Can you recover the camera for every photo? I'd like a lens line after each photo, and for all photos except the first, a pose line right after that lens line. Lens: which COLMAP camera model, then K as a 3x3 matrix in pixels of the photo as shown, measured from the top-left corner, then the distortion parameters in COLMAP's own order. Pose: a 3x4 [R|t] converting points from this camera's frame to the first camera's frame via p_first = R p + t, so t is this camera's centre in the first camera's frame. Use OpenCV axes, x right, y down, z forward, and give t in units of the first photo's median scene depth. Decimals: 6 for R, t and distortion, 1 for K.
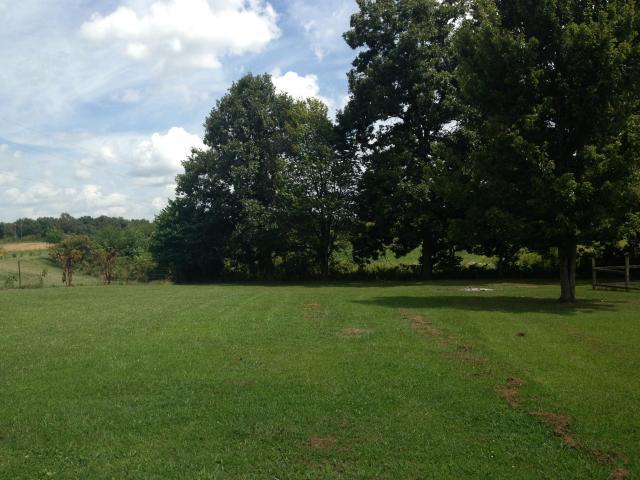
lens RADIAL K [[598.1, 0, 318.3], [0, 598.1, 239.4], [0, 0, 1]] dist [0.061413, 0.000000]
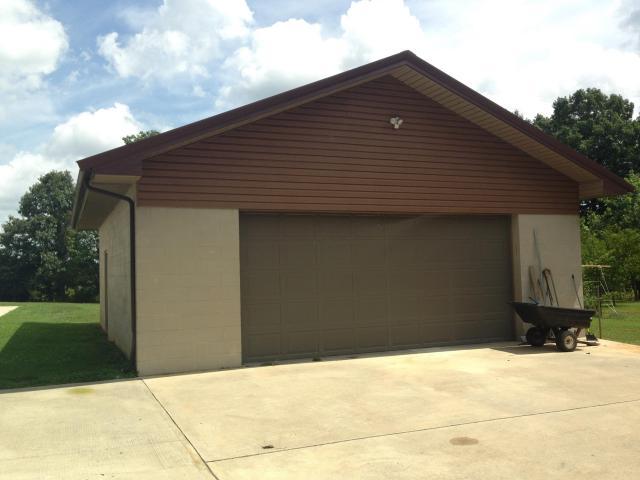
lens RADIAL K [[598.1, 0, 322.9], [0, 598.1, 242.1], [0, 0, 1]] dist [0.061413, 0.000000]
pose [[0.964745, 0.032618, 0.261158, 0.152793], [-0.016757, 0.997890, -0.062732, -0.004638], [-0.262654, 0.056144, 0.963255, -0.678676]]
